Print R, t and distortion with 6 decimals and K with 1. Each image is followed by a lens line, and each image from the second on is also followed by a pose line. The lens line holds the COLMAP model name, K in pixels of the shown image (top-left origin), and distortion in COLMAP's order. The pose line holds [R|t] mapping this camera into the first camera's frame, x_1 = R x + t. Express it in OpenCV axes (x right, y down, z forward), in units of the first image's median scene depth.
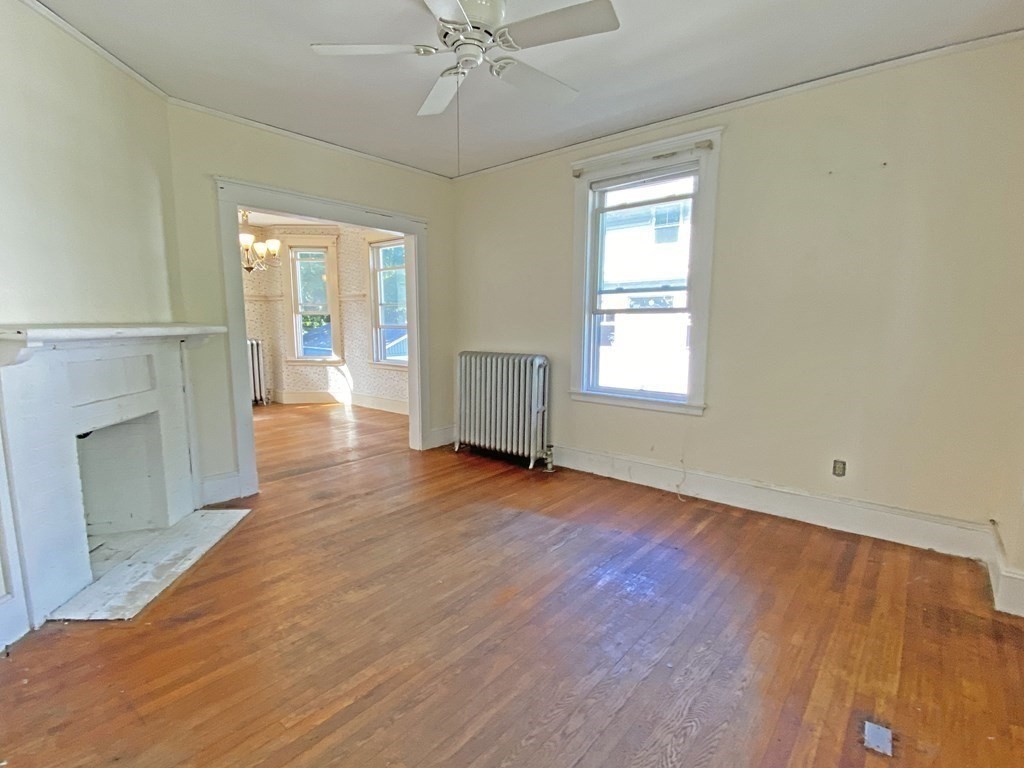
lens RADIAL K [[514.8, 0, 512.0], [0, 514.8, 384.0], [0, 0, 1]] dist [-0.003107, -0.000842]
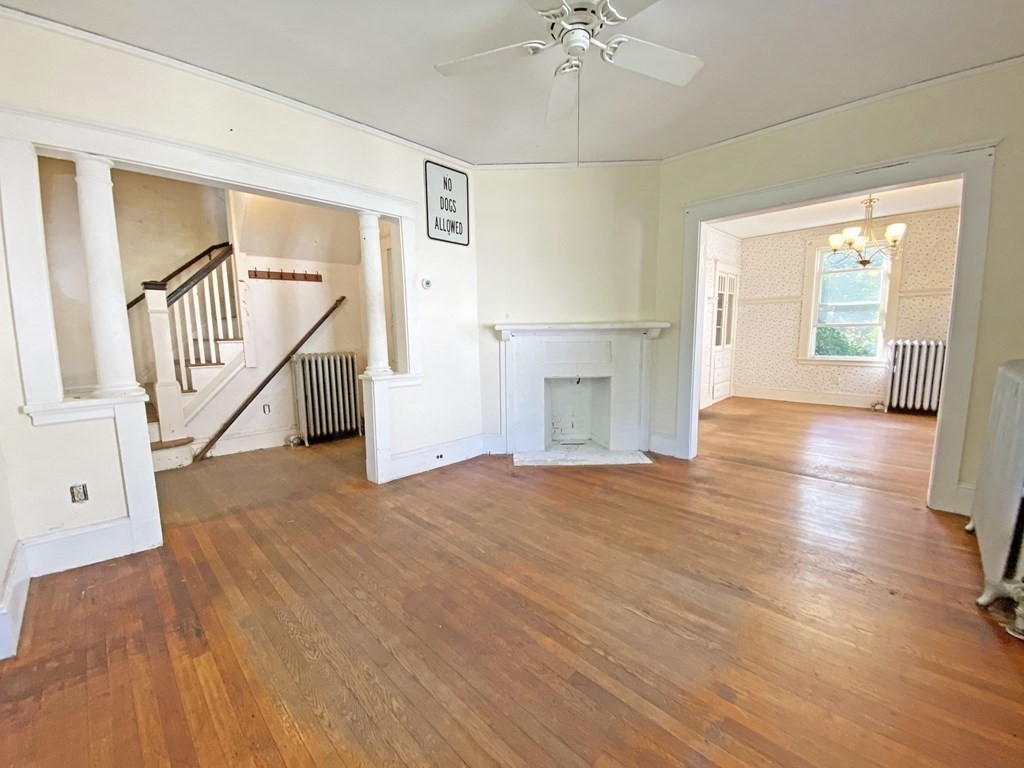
lens RADIAL K [[421.9, 0, 510.0], [0, 421.9, 384.3], [0, 0, 1]] dist [0.047990, -0.028232]
pose [[-0.111002, 0.127367, -0.985625, 0.568176], [-0.108442, 0.984280, 0.139406, -0.064934], [0.987886, 0.122358, -0.095445, 0.696827]]
